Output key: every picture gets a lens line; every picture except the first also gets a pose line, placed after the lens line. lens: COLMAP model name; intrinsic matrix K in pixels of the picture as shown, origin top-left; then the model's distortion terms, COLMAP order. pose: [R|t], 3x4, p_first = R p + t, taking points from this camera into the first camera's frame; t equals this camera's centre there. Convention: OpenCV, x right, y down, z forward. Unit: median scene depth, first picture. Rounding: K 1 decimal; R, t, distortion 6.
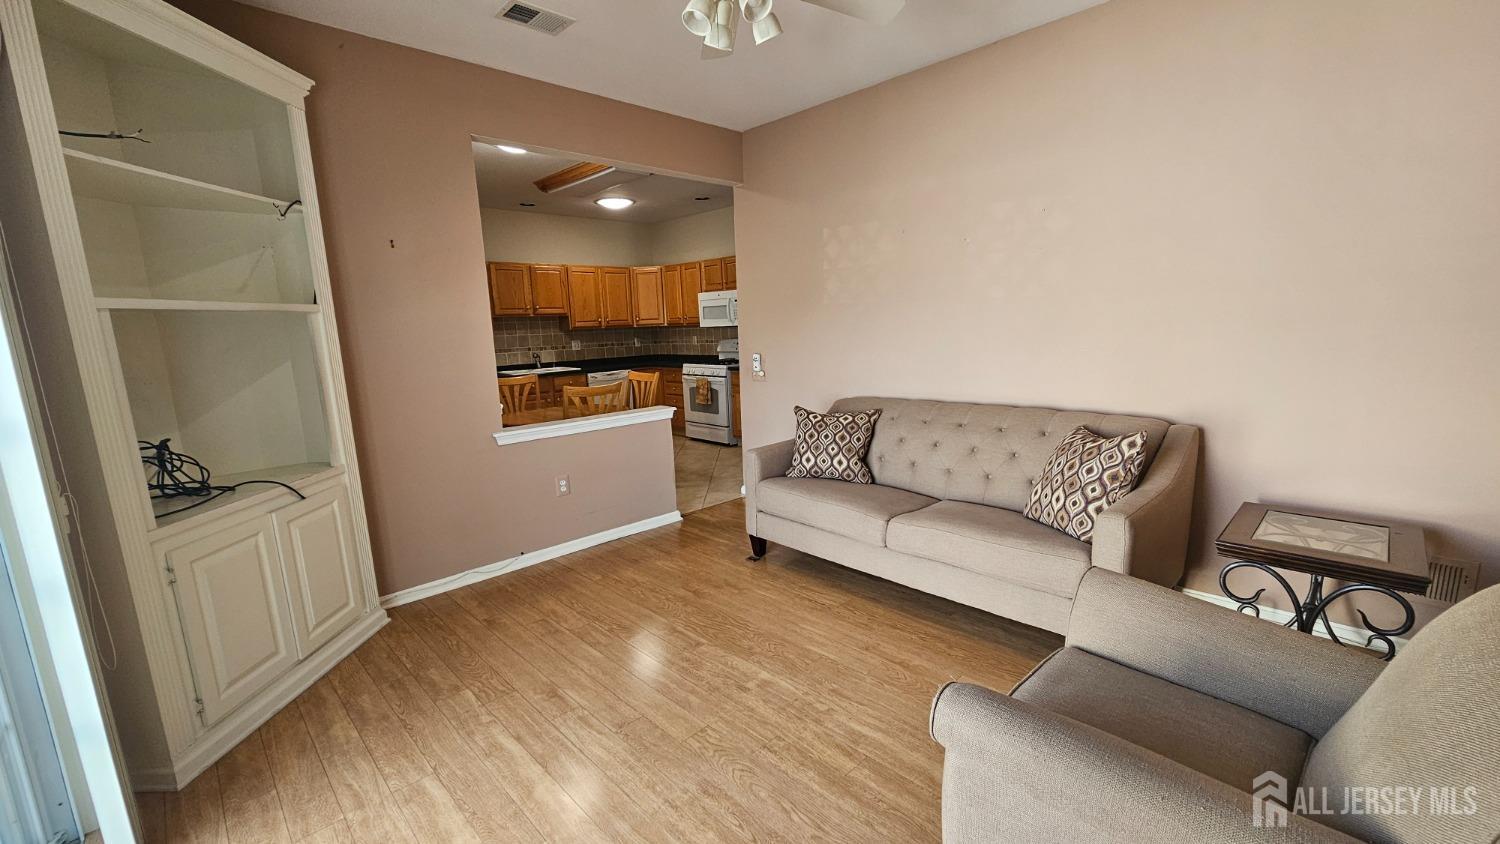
lens RADIAL K [[611.3, 0, 746.5], [0, 611.3, 427.7], [0, 0, 1]] dist [0.000755, -0.000701]
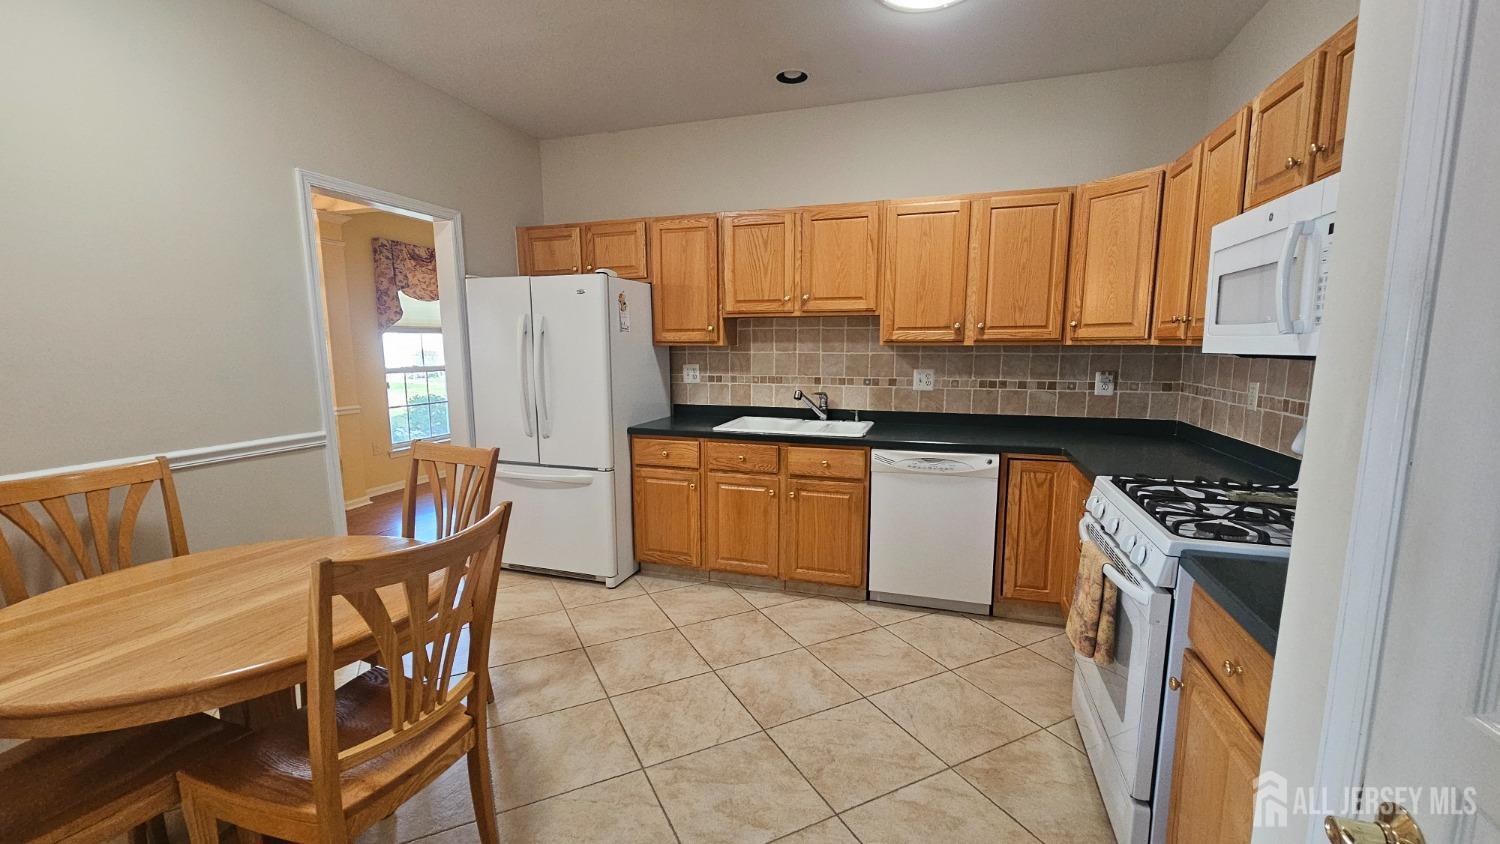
lens RADIAL K [[611.3, 0, 748.5], [0, 611.3, 430.9], [0, 0, 1]] dist [0.000755, -0.000701]
pose [[0.469466, 0.156497, -0.868971, 0.072583], [-0.167125, 0.982126, 0.086585, -0.123351], [0.866990, 0.104578, 0.487229, 0.713082]]
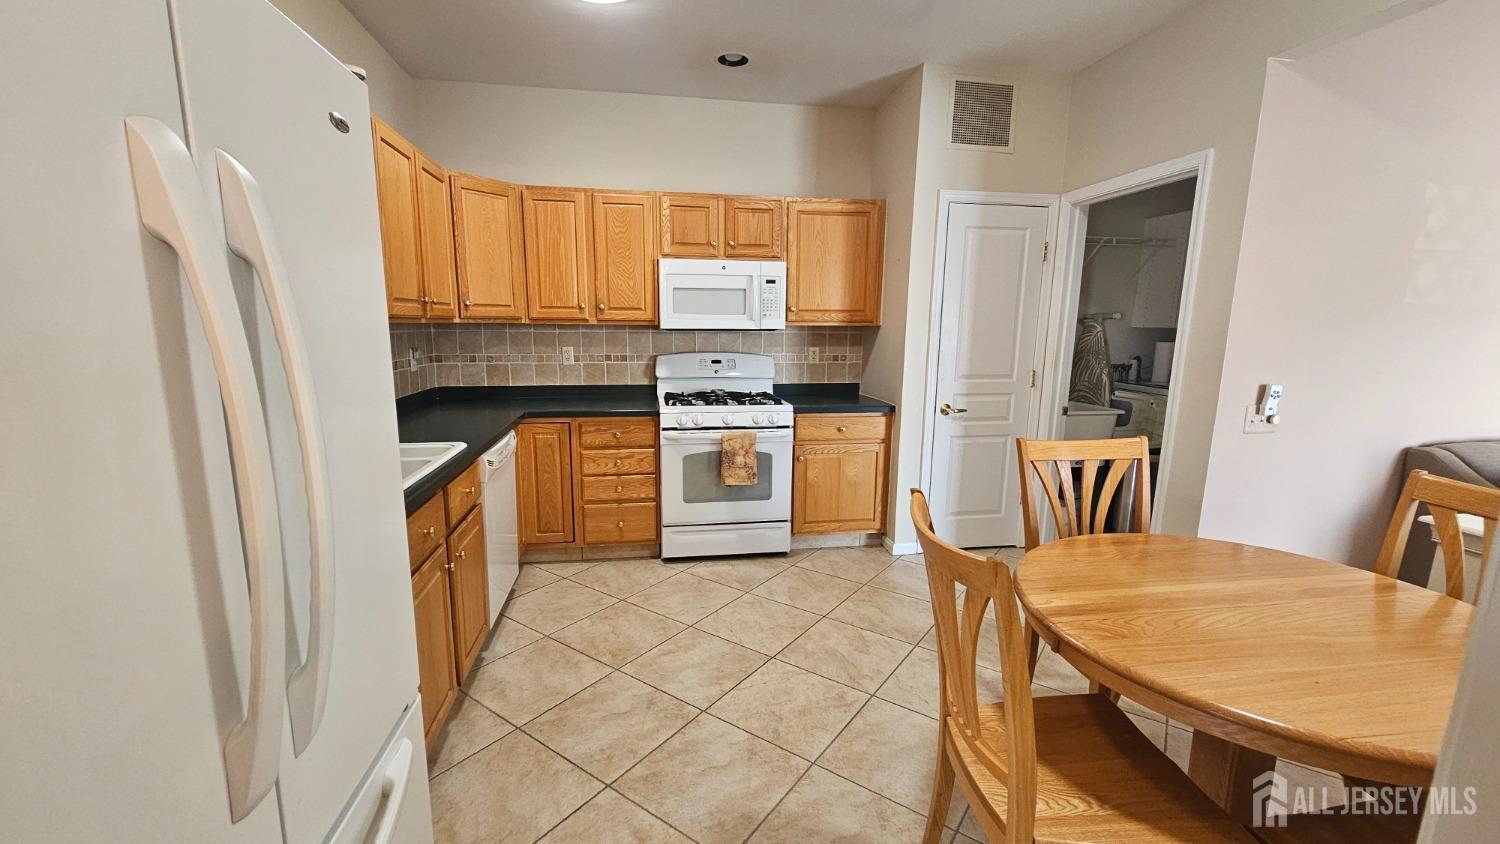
lens RADIAL K [[611.3, 0, 744.6], [0, 611.3, 423.8], [0, 0, 1]] dist [0.000755, -0.000701]
pose [[0.571235, -0.095183, 0.815249, -0.450604], [0.113118, 0.992905, 0.036665, -0.101656], [-0.812954, 0.071275, 0.577949, 0.682196]]
